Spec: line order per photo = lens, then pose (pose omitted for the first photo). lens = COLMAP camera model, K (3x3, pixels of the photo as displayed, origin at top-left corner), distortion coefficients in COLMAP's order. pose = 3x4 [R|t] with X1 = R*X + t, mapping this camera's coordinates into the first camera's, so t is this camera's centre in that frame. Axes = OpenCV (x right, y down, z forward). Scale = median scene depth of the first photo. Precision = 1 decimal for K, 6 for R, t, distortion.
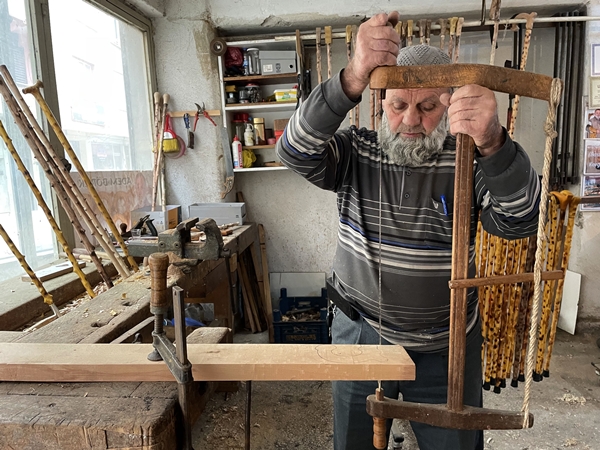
lens RADIAL K [[448.6, 0, 300.0], [0, 448.6, 225.0], [0, 0, 1]] dist [0.117218, -0.158436]
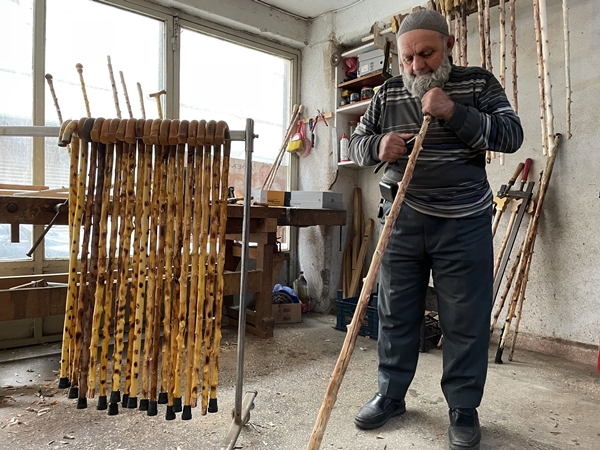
lens RADIAL K [[448.6, 0, 300.0], [0, 448.6, 225.0], [0, 0, 1]] dist [0.117218, -0.158436]
pose [[0.719663, 0.061822, -0.691566, 0.583242], [-0.149109, 0.986550, -0.066974, 0.120663], [0.678124, 0.151317, 0.719202, 0.157634]]
